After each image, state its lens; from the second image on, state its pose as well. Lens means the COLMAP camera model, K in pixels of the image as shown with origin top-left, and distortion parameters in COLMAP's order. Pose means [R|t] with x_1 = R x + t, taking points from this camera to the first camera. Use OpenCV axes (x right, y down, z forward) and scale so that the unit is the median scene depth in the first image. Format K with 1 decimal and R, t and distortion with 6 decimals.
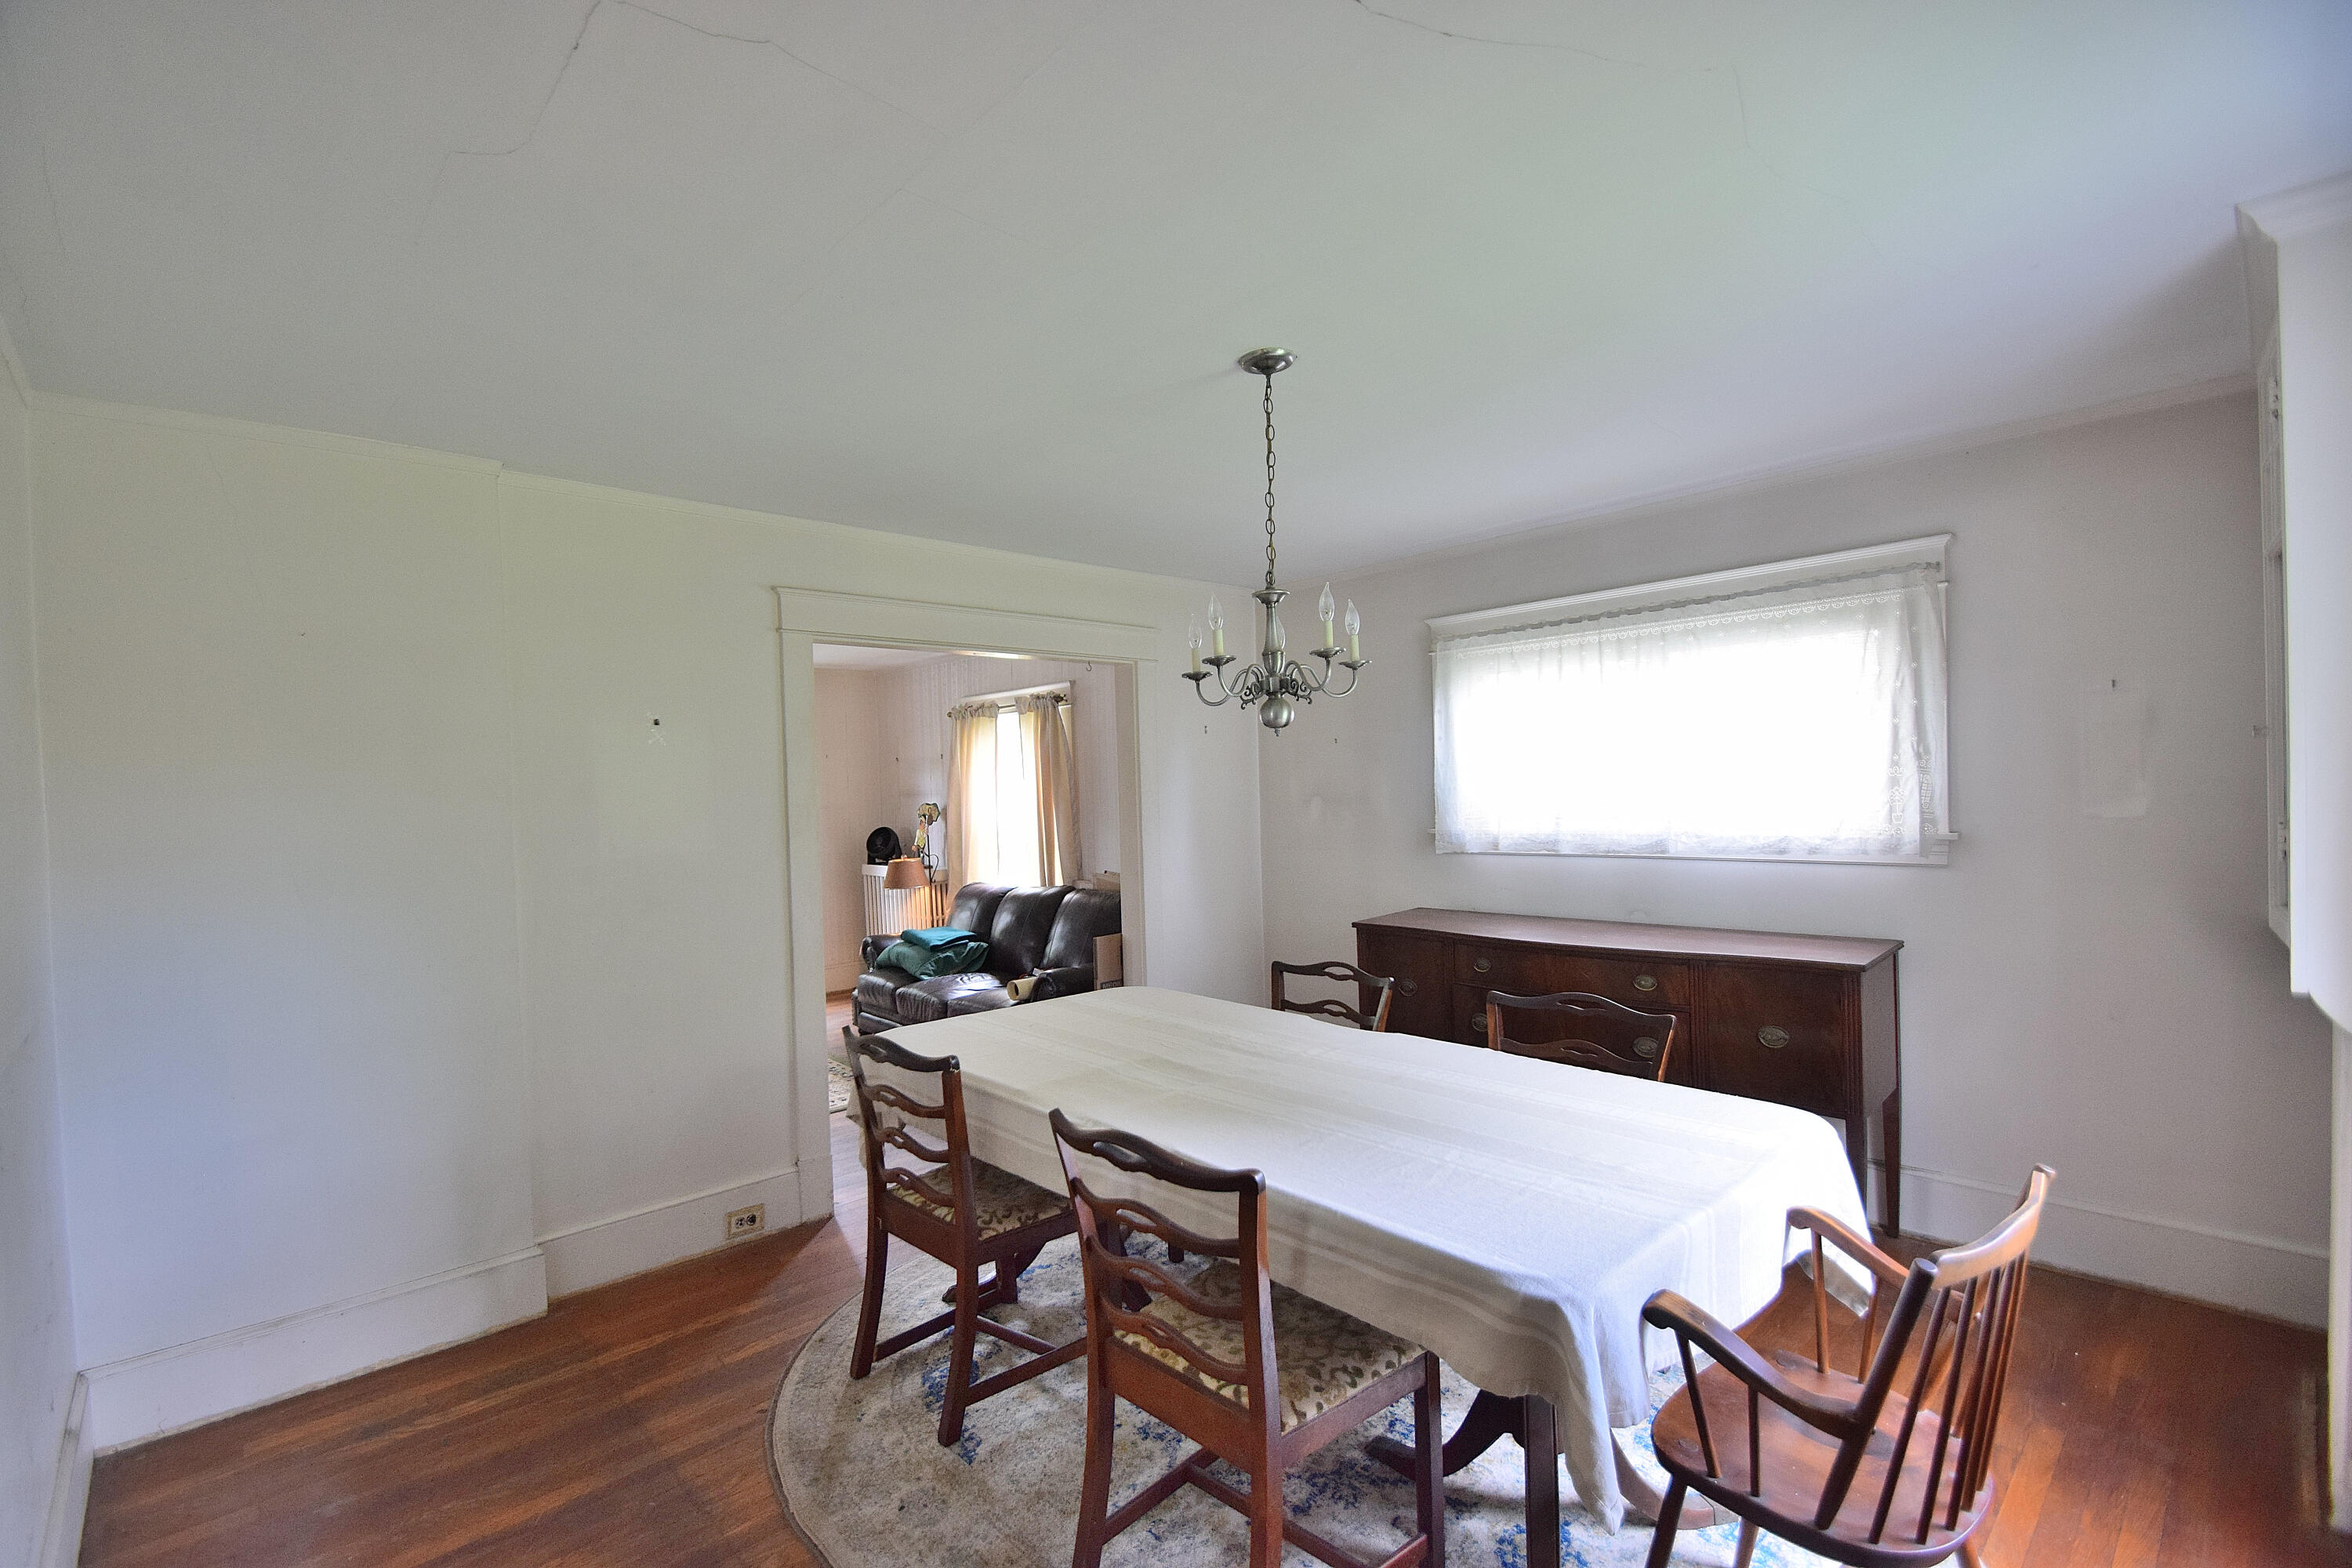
lens RADIAL K [[1019.4, 0, 1086.1], [0, 1019.4, 802.5], [0, 0, 1]] dist [-0.002106, -0.004093]
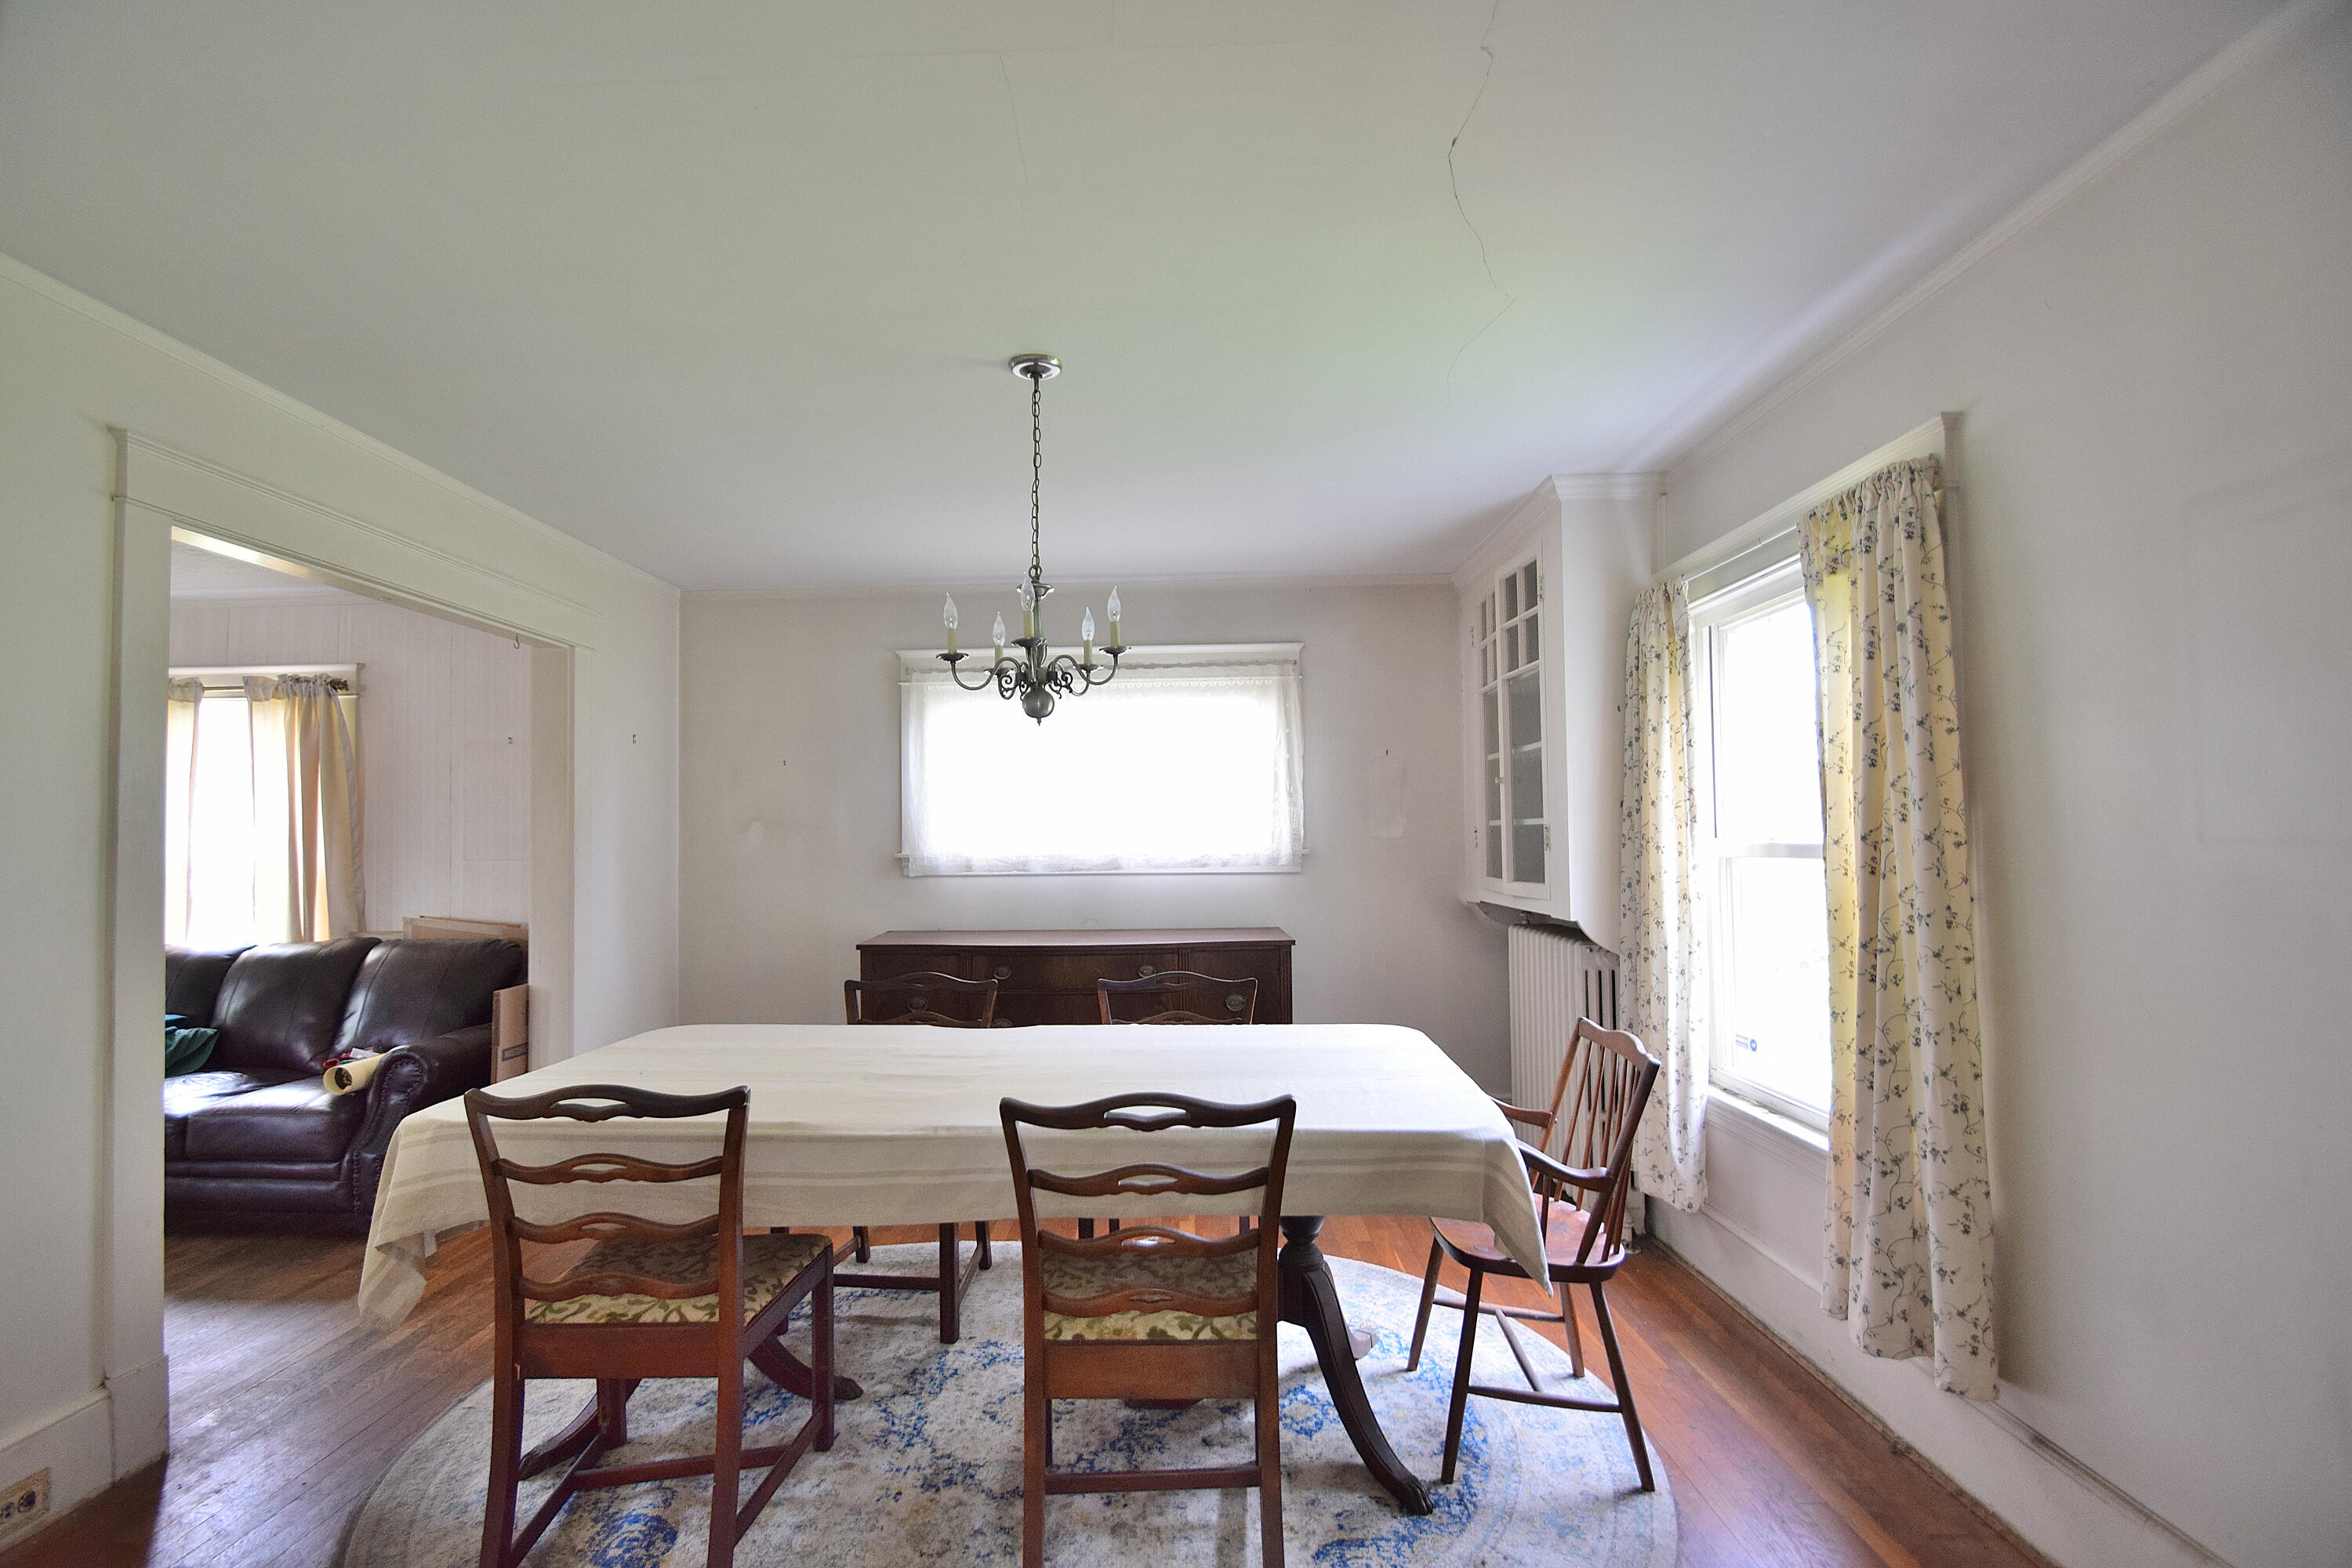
lens RADIAL K [[1019.4, 0, 1183.7], [0, 1019.4, 792.8], [0, 0, 1]] dist [-0.002106, -0.004093]
pose [[0.693204, 0.052184, 0.718849, -0.226761], [-0.007437, 0.997840, -0.065266, 0.033896], [-0.720703, 0.039897, 0.692095, 0.097315]]
